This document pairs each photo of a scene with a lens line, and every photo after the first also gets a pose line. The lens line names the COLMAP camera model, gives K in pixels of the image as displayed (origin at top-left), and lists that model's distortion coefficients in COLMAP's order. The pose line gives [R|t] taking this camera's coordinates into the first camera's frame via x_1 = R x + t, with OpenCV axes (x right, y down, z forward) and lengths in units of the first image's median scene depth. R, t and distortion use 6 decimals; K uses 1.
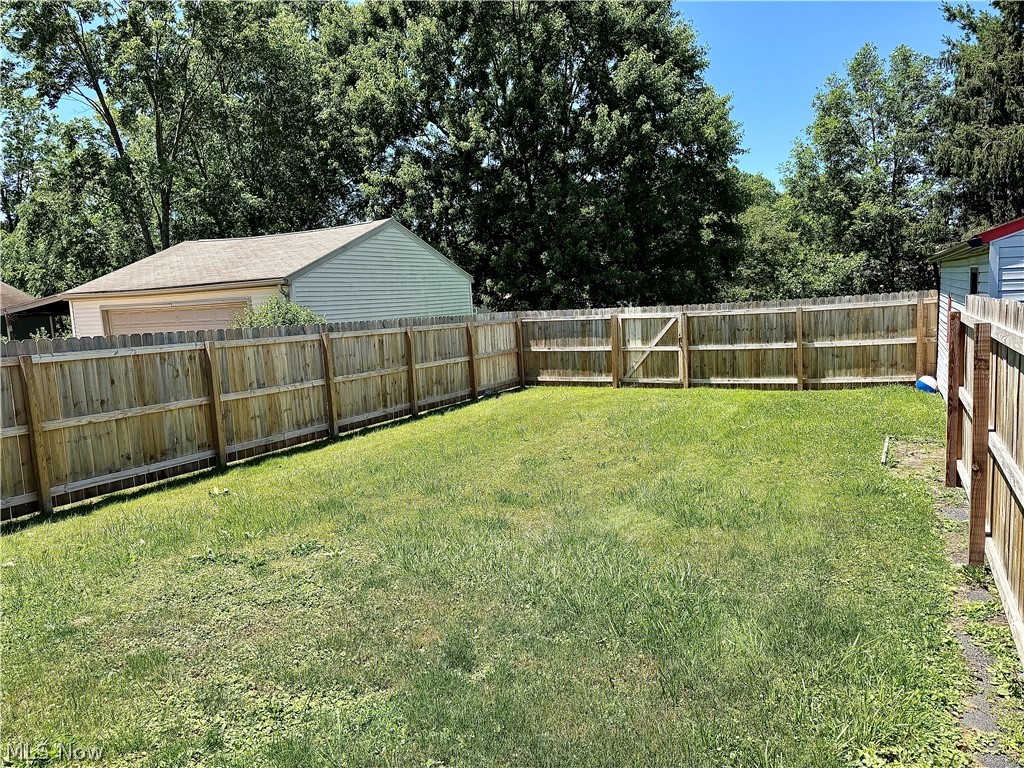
lens RADIAL K [[711.8, 0, 514.6], [0, 711.8, 381.2], [0, 0, 1]] dist [0.009515, -0.010018]
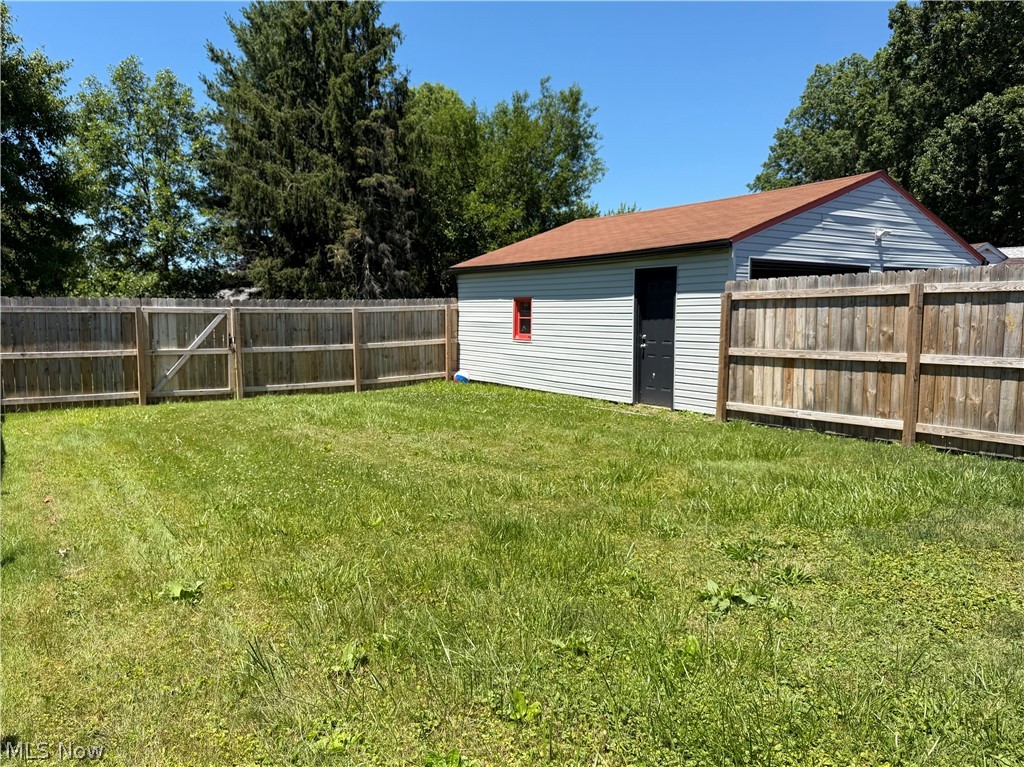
lens RADIAL K [[711.8, 0, 514.1], [0, 711.8, 391.7], [0, 0, 1]] dist [0.009515, -0.010018]
pose [[0.447535, -0.046337, 0.893065, -0.369007], [0.075298, 0.997063, 0.014000, 0.014535], [-0.891091, 0.060981, 0.449709, 0.336439]]
